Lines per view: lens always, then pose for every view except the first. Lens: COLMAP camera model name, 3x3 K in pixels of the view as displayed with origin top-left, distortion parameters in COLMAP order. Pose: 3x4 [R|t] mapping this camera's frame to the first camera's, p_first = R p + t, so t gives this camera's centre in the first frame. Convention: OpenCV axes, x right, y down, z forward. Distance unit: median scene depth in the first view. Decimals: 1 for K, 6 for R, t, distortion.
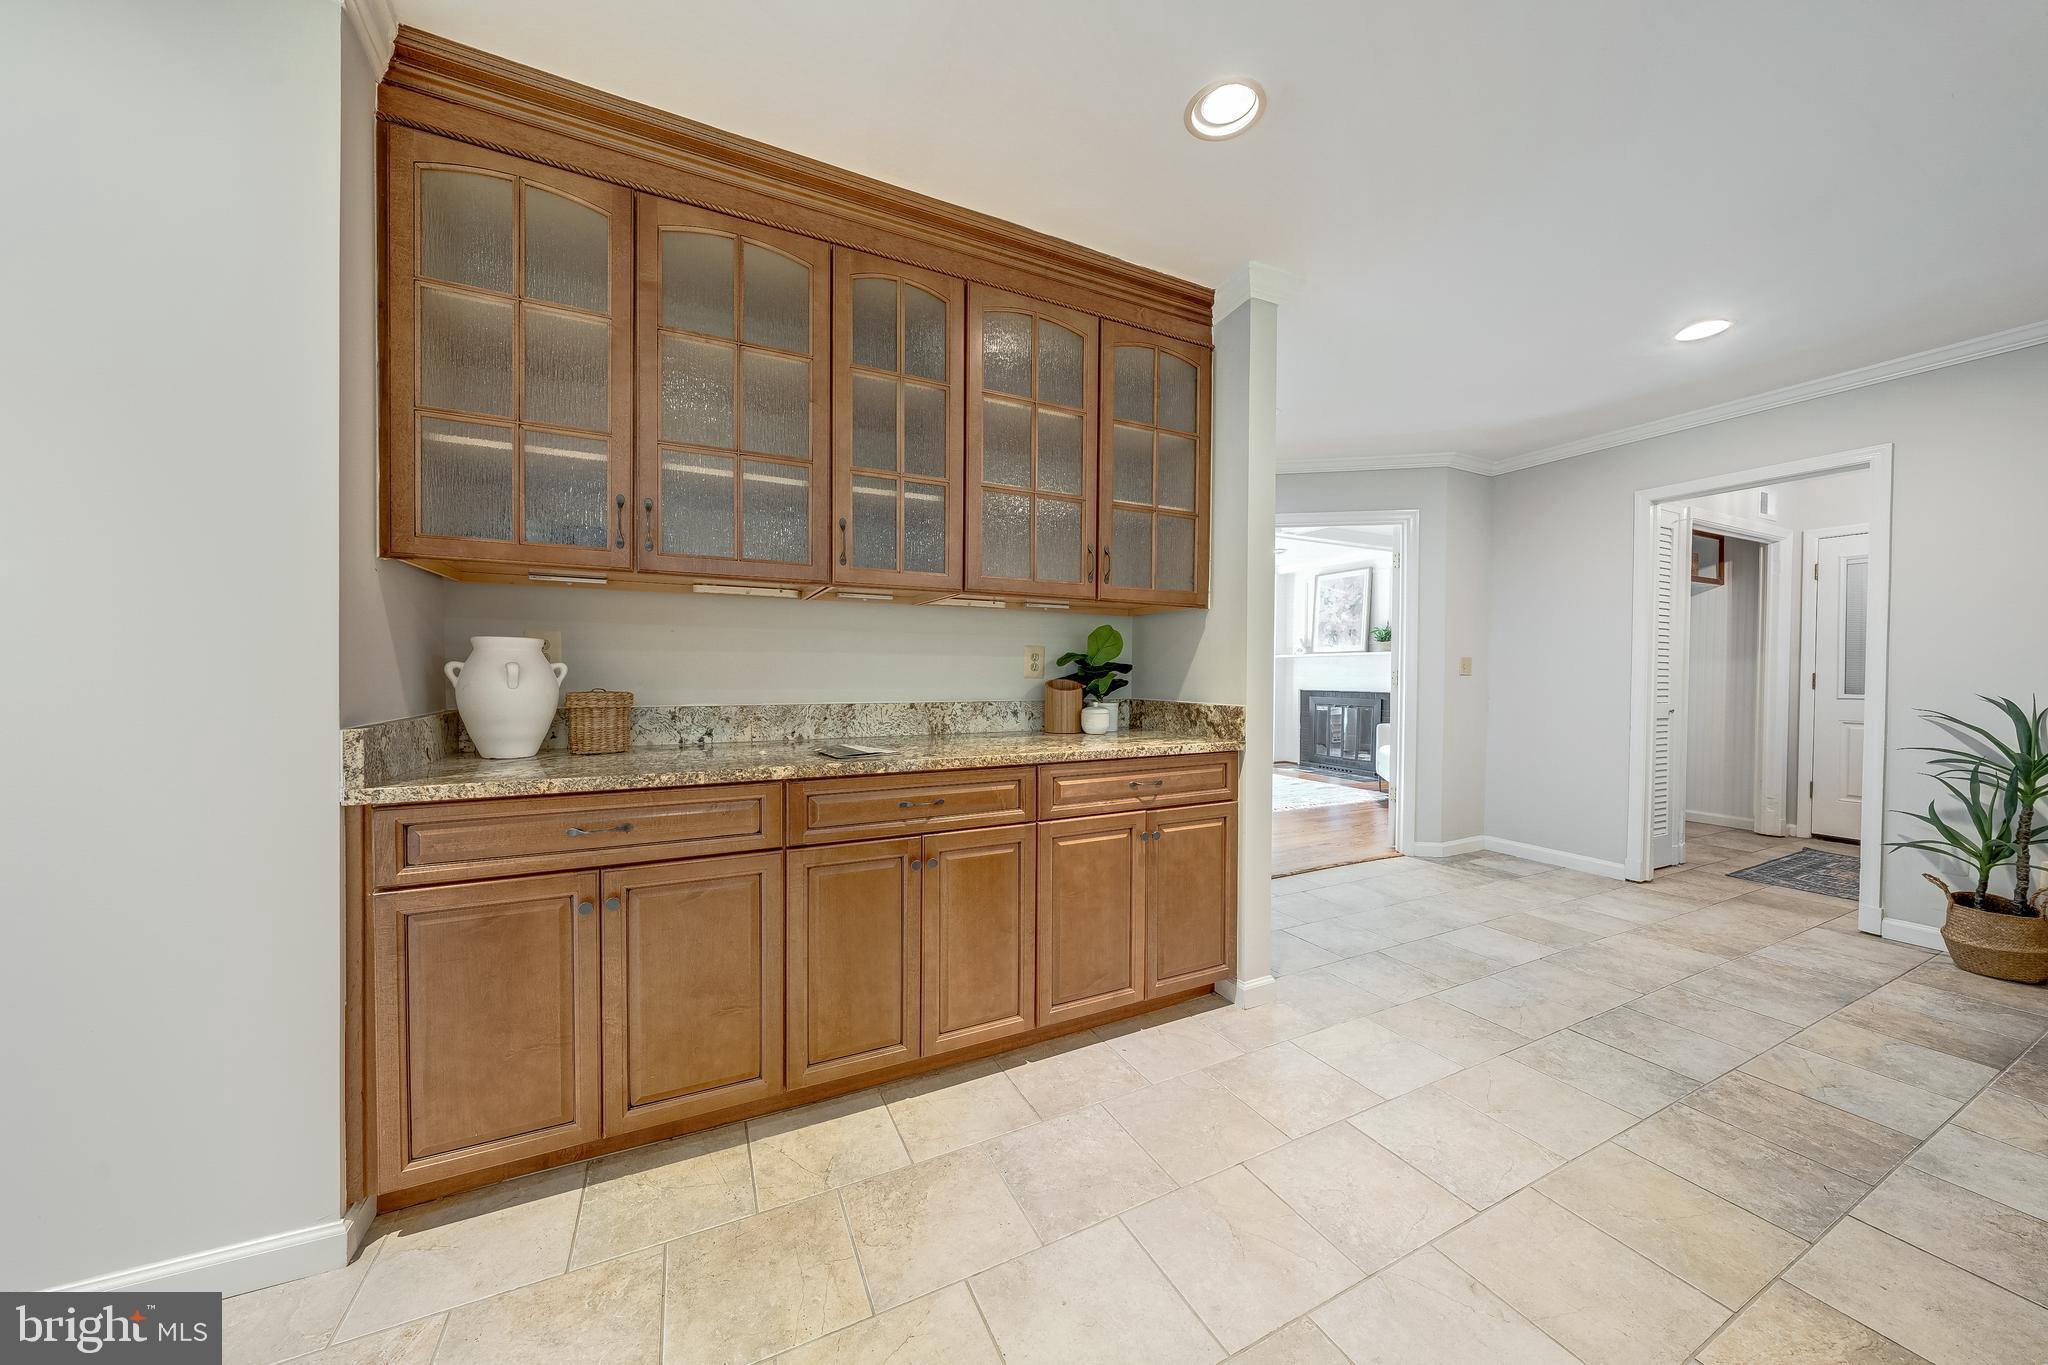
lens RADIAL K [[694.6, 0, 1021.9], [0, 694.6, 681.8], [0, 0, 1]] dist [-0.004773, -0.000023]
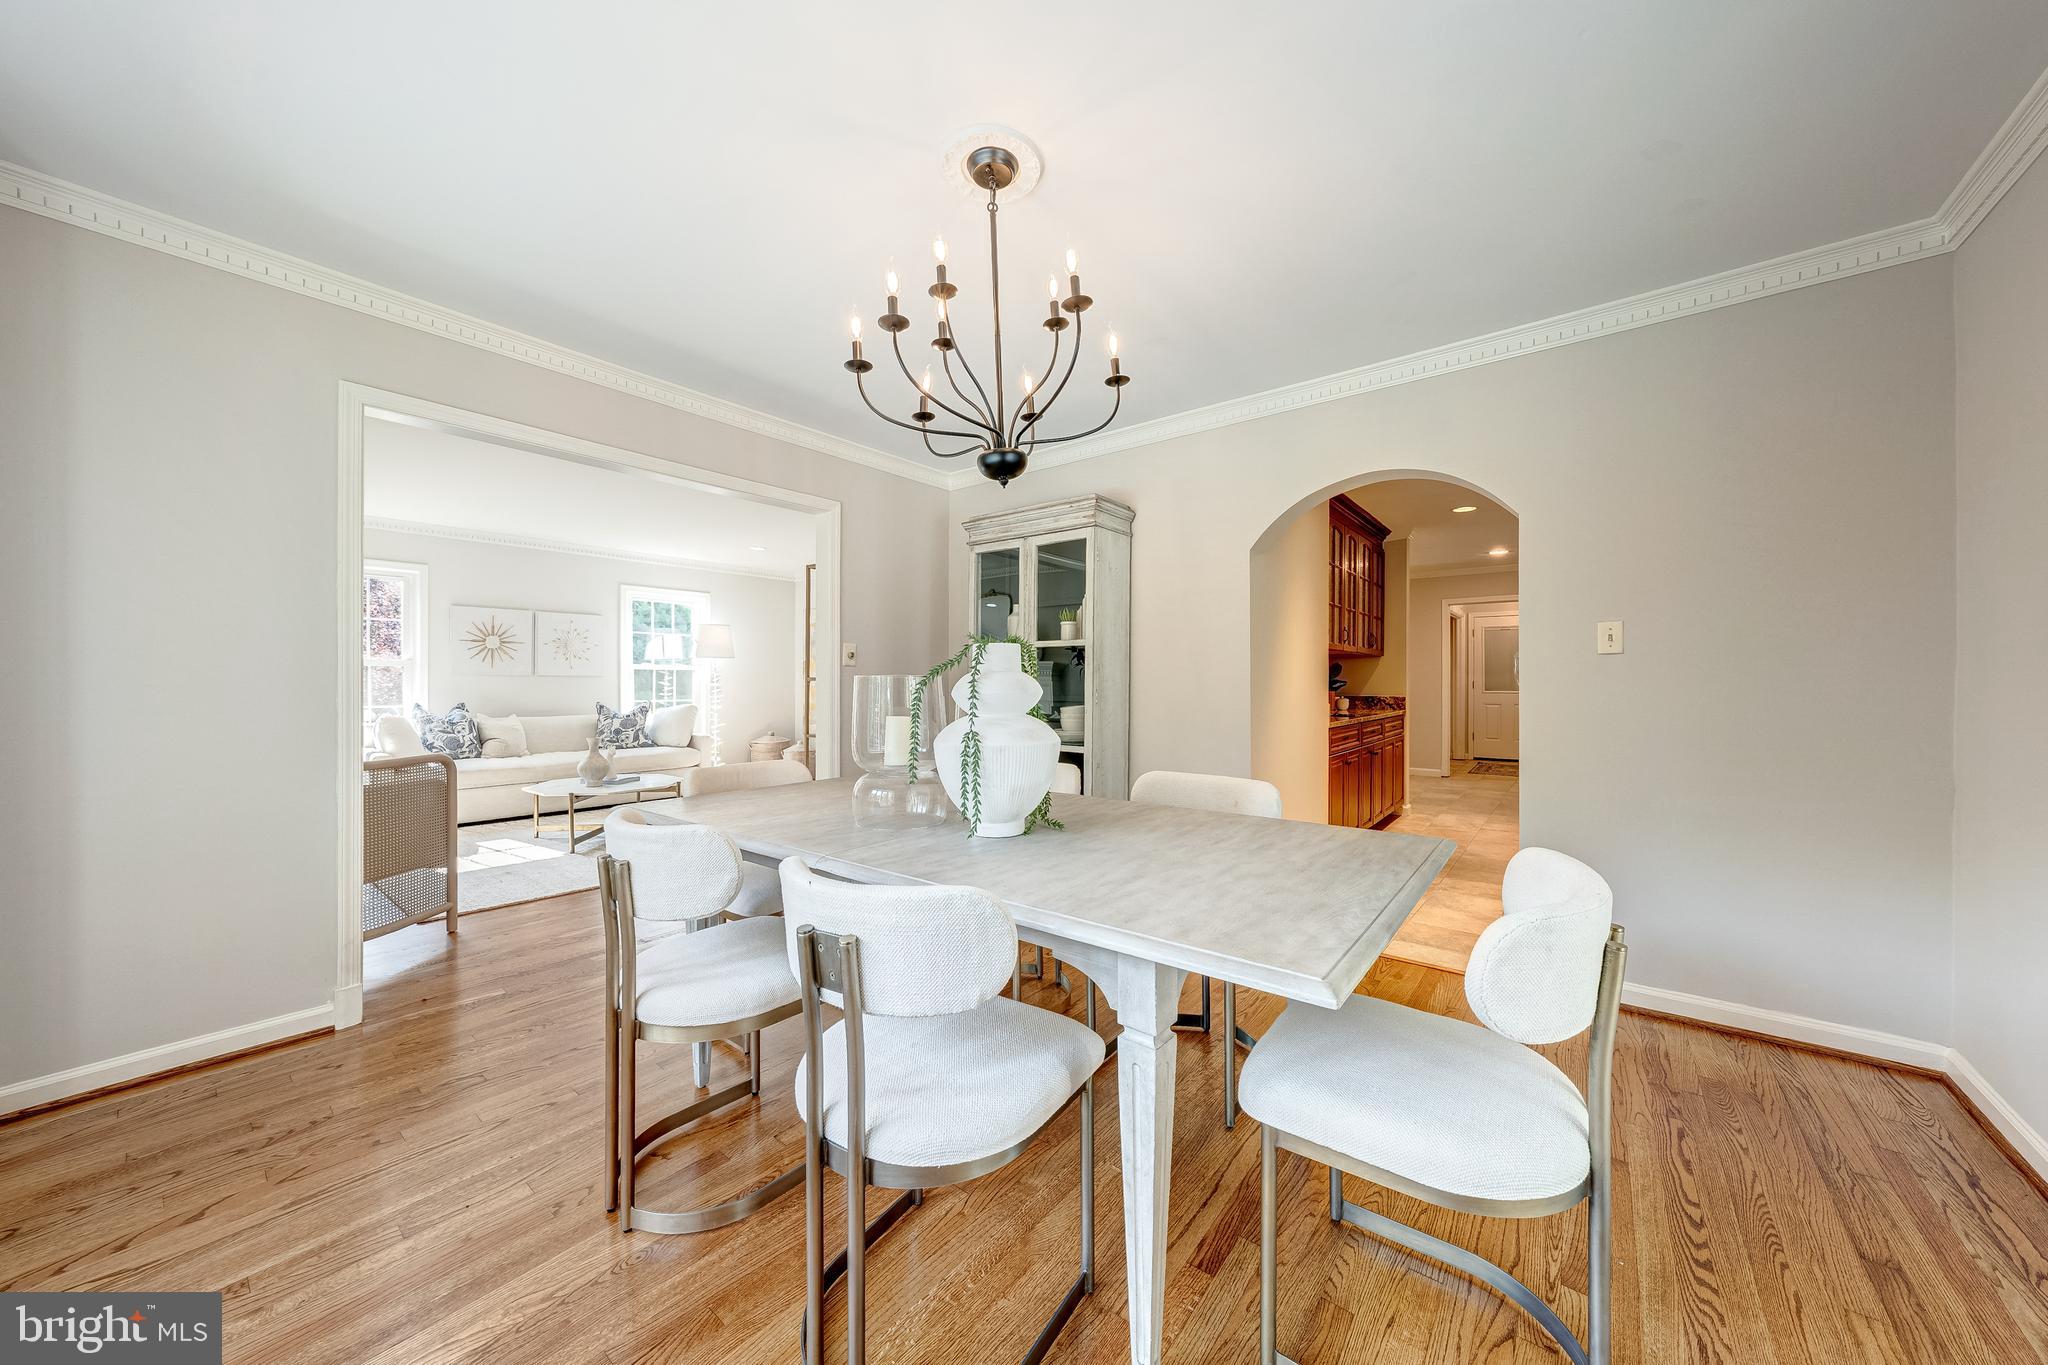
lens RADIAL K [[694.6, 0, 1024.7], [0, 694.6, 685.5], [0, 0, 1]] dist [-0.004773, -0.000023]
pose [[0.905425, -0.011250, 0.424358, -1.954043], [0.015247, 0.999866, -0.006026, -0.011946], [-0.424233, 0.011926, 0.905474, -0.682929]]
